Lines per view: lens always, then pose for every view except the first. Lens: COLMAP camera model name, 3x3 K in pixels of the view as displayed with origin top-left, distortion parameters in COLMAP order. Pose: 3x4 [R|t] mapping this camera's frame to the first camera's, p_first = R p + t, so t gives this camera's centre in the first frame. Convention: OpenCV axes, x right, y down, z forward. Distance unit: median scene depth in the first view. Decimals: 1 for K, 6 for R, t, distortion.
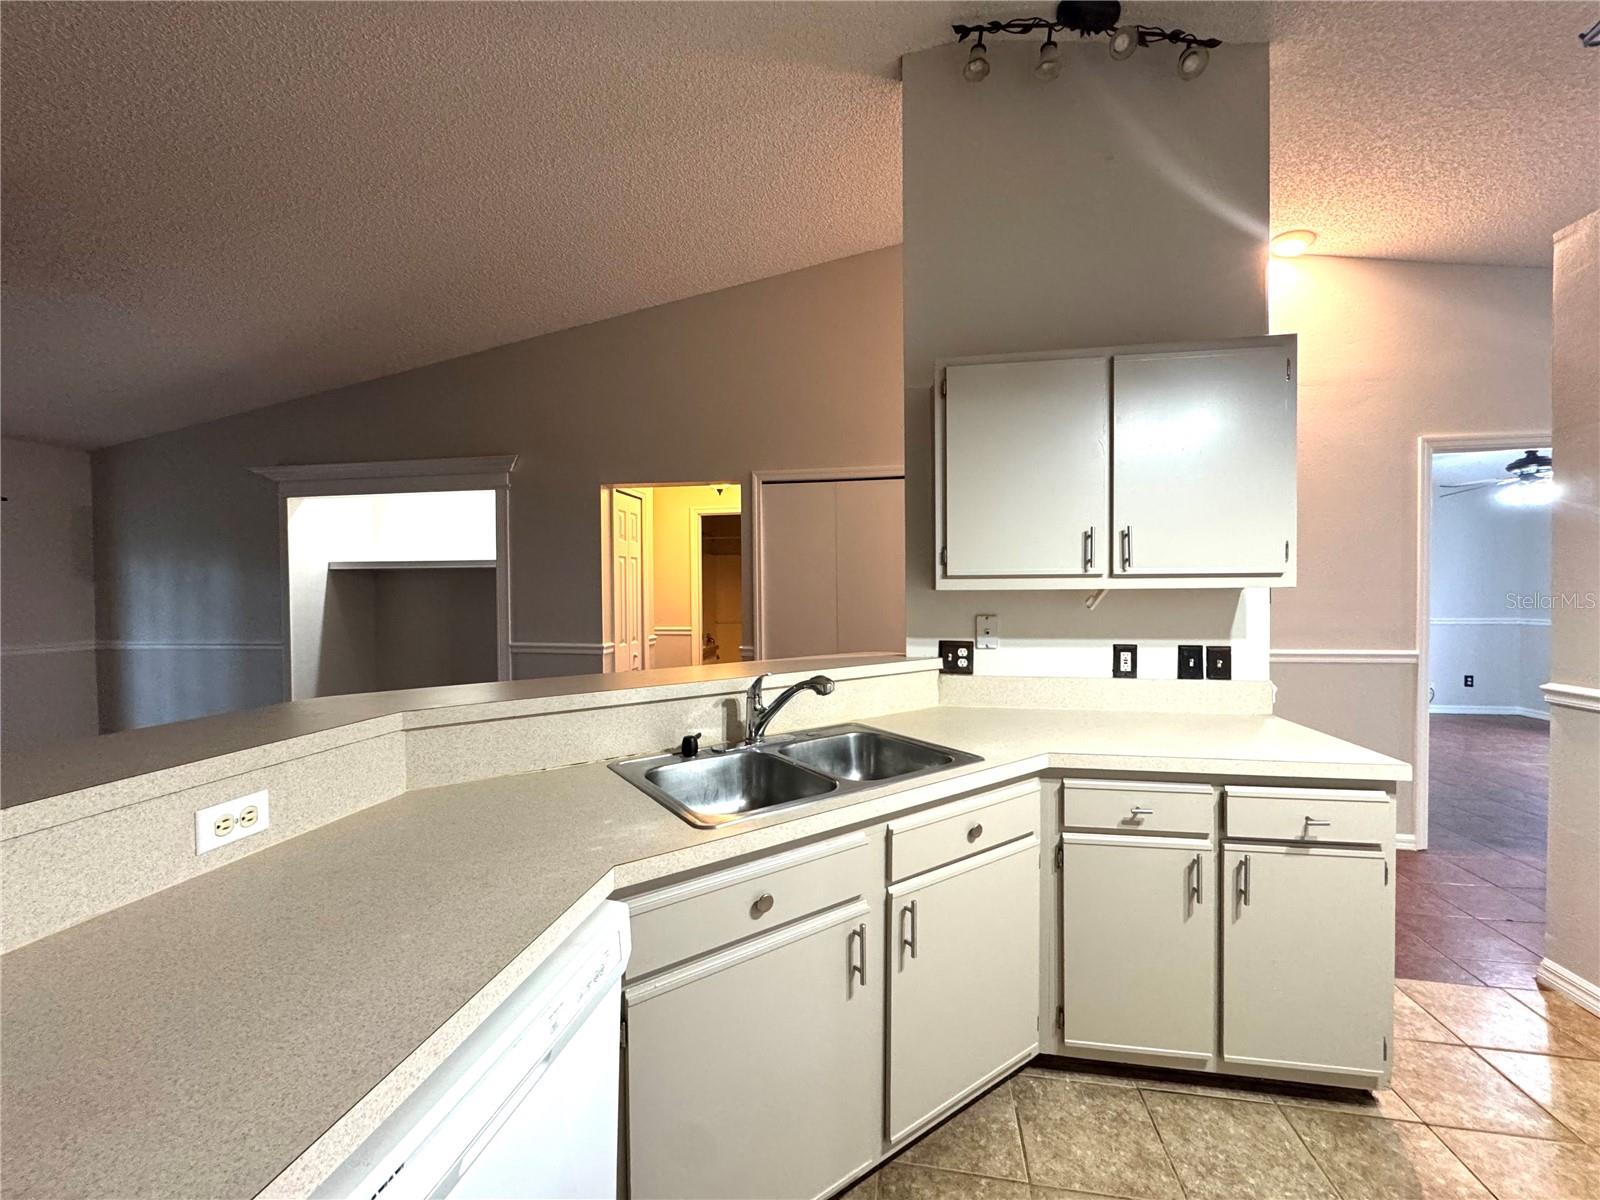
lens RADIAL K [[640.7, 0, 815.9], [0, 640.7, 597.3], [0, 0, 1]] dist [-0.002816, 0.001550]
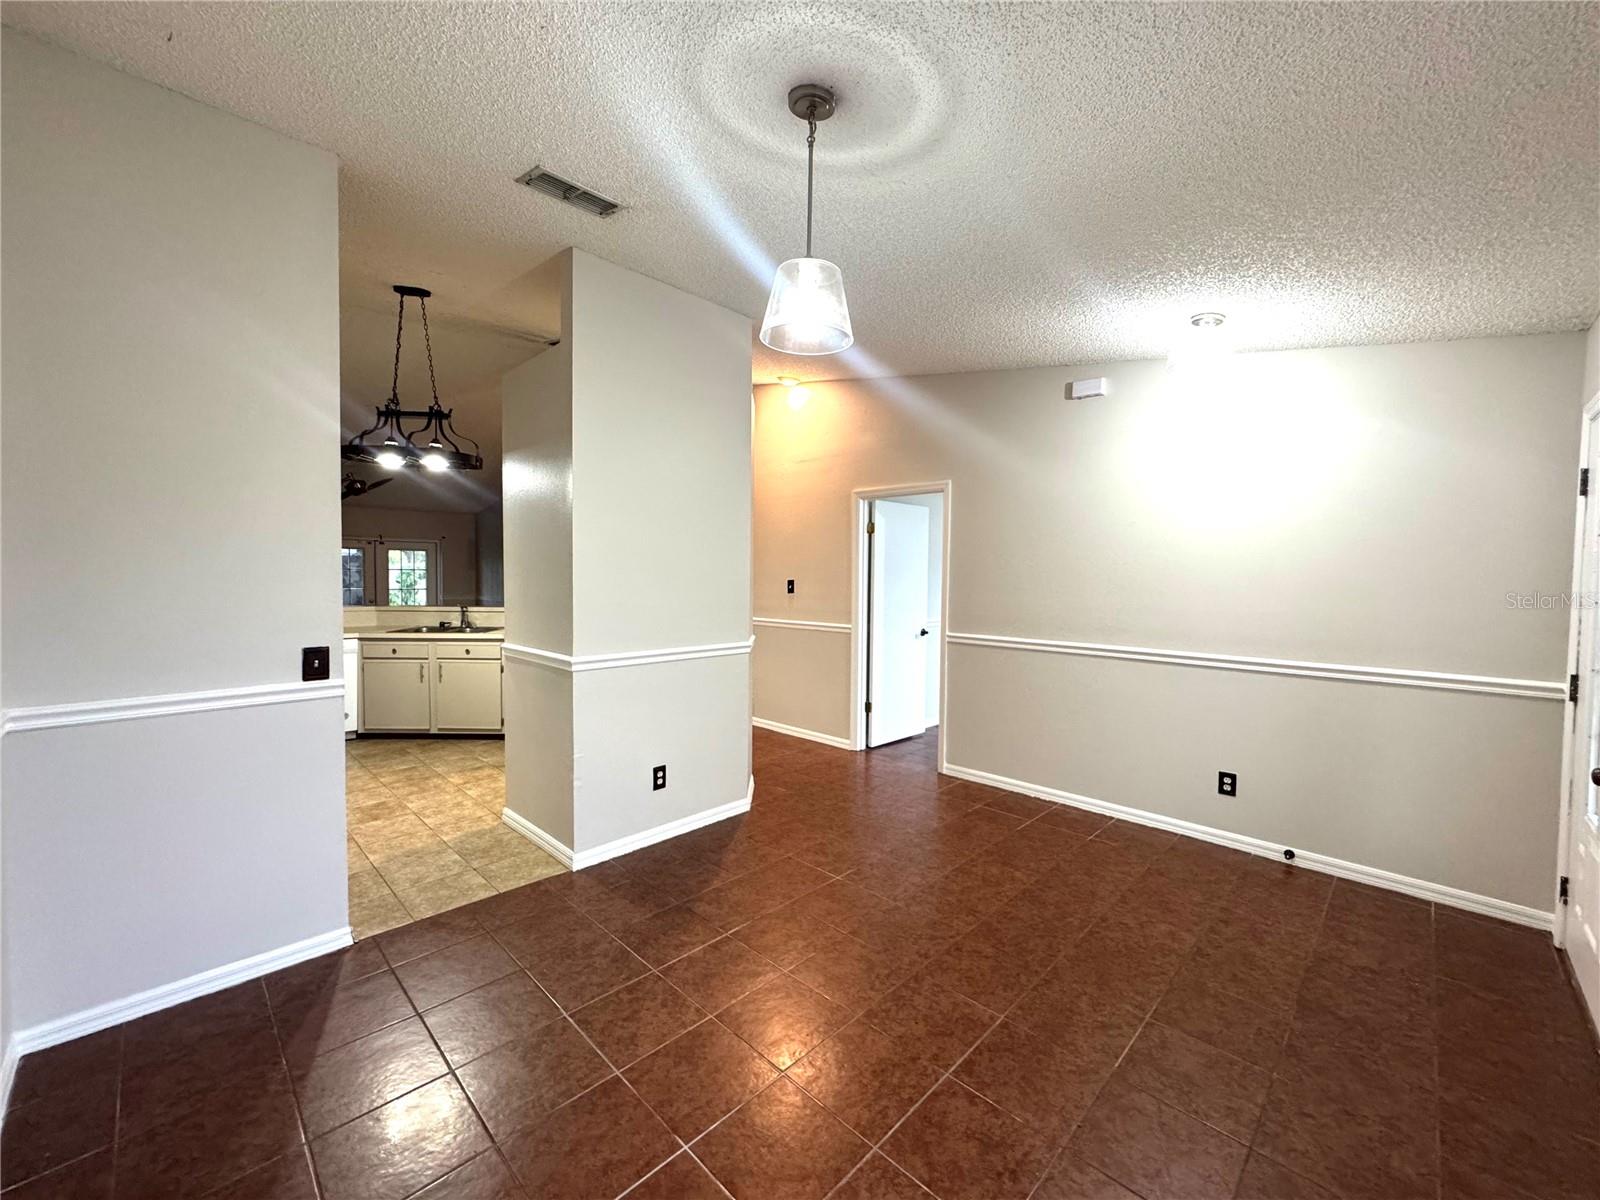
lens RADIAL K [[640.7, 0, 775.5], [0, 640.7, 595.6], [0, 0, 1]] dist [-0.002816, 0.001550]
pose [[0.808124, 0.031841, -0.588151, 2.370855], [-0.022431, 0.999477, 0.023288, -0.025552], [0.588585, -0.005626, 0.808416, -0.509164]]
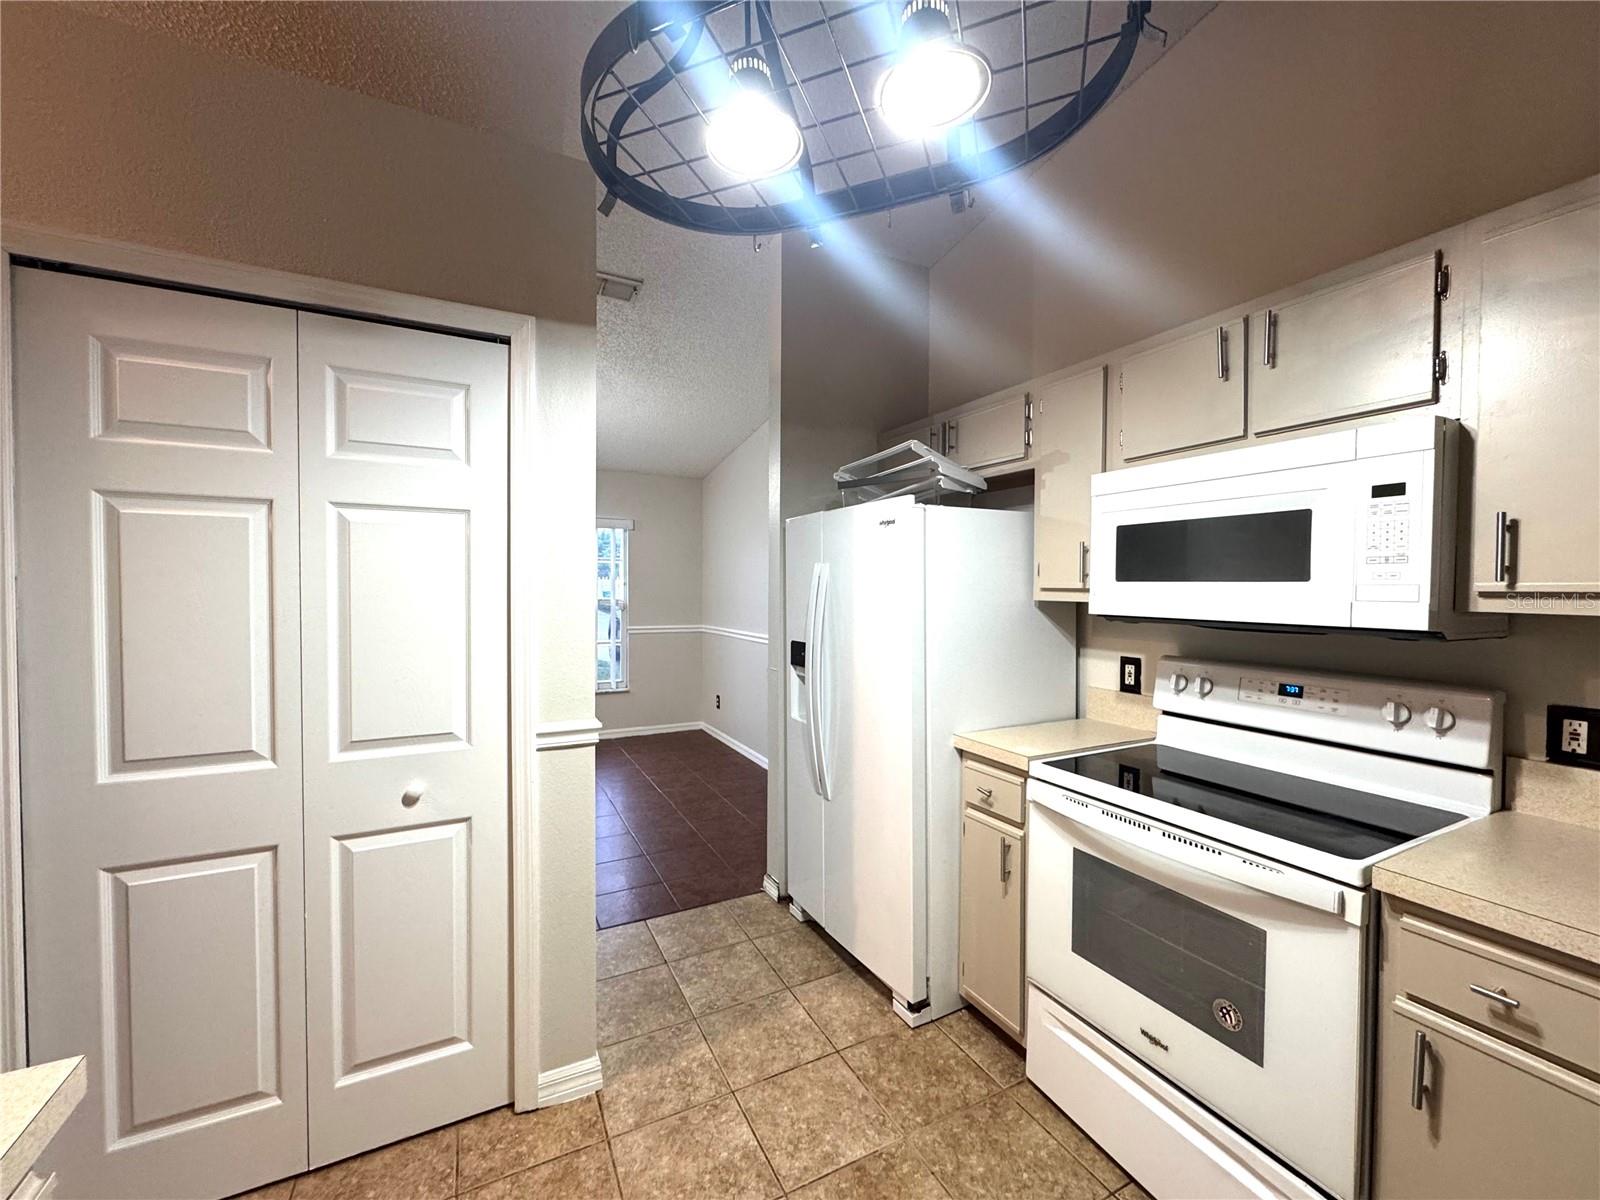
lens RADIAL K [[640.7, 0, 802.1], [0, 640.7, 597.1], [0, 0, 1]] dist [-0.002816, 0.001550]
pose [[-0.610291, -0.010840, 0.792103, 0.242992], [0.007768, 0.999776, 0.019667, -0.021920], [-0.792139, 0.018155, -0.610070, 0.594146]]
